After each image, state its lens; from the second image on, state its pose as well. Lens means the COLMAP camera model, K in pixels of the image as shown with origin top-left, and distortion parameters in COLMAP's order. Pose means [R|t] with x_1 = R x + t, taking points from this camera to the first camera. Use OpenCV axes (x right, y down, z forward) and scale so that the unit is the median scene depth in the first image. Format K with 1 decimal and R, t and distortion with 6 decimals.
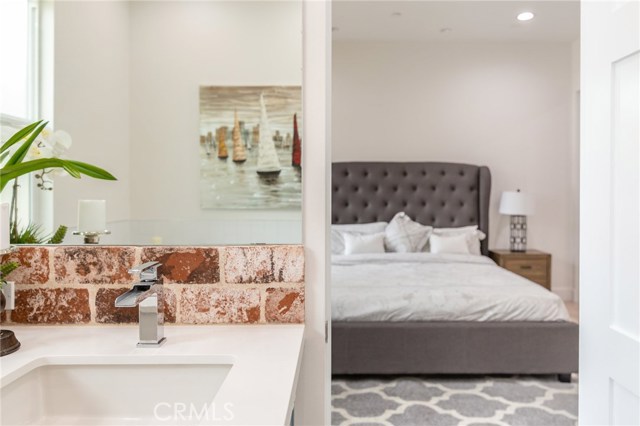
lens RADIAL K [[479.2, 0, 320.0], [0, 479.2, 213.0], [0, 0, 1]] dist [0.003010, 0.001007]
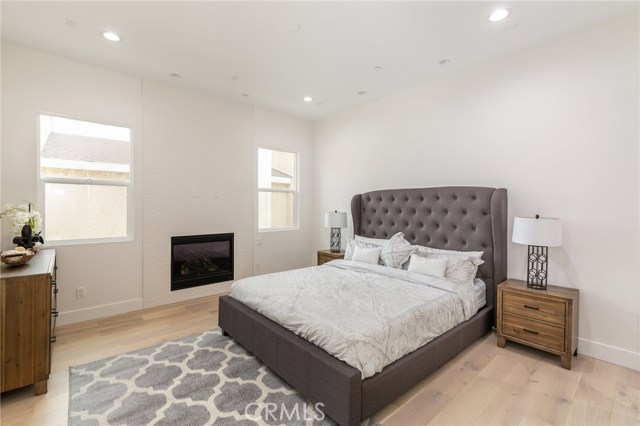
lens RADIAL K [[288.7, 0, 320.0], [0, 288.7, 213.0], [0, 0, 1]] dist [-0.000324, 0.000034]
pose [[0.641732, 0.019287, -0.766686, 0.577615], [-0.036138, 0.999334, -0.005110, -0.037188], [0.766077, 0.030986, 0.642002, 0.392992]]
